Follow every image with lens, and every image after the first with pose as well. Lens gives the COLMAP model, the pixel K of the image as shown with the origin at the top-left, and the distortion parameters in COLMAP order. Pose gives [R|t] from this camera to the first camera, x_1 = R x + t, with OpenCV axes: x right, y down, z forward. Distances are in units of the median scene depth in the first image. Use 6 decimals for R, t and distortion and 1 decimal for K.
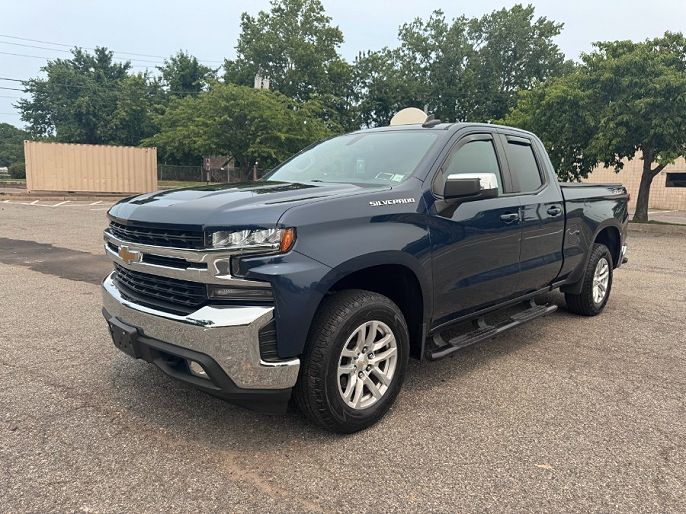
lens RADIAL K [[479.2, 0, 345.0], [0, 479.2, 255.0], [0, 0, 1]] dist [0.014268, -0.017675]
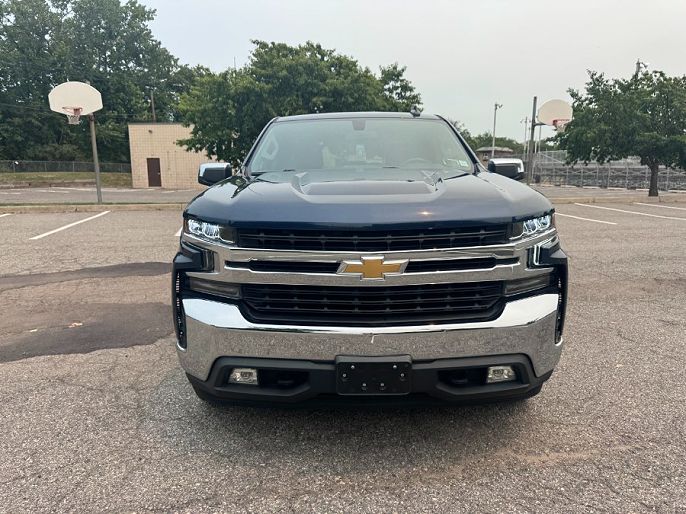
lens RADIAL K [[479.2, 0, 342.5], [0, 479.2, 253.8], [0, 0, 1]] dist [0.014268, -0.017675]
pose [[0.711203, -0.138483, 0.689212, -0.052998], [0.120699, 0.989901, 0.074350, -0.004517], [-0.692548, 0.030310, 0.720735, 0.025396]]
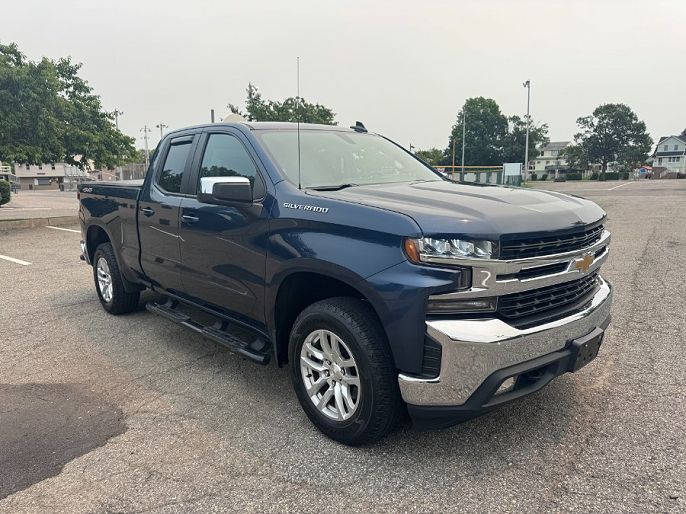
lens RADIAL K [[479.2, 0, 340.6], [0, 479.2, 258.2], [0, 0, 1]] dist [0.014268, -0.017675]
pose [[0.059142, -0.183812, 0.981181, -0.073755], [0.165257, 0.971142, 0.171970, -0.013126], [-0.984476, 0.151976, 0.087811, 0.072943]]
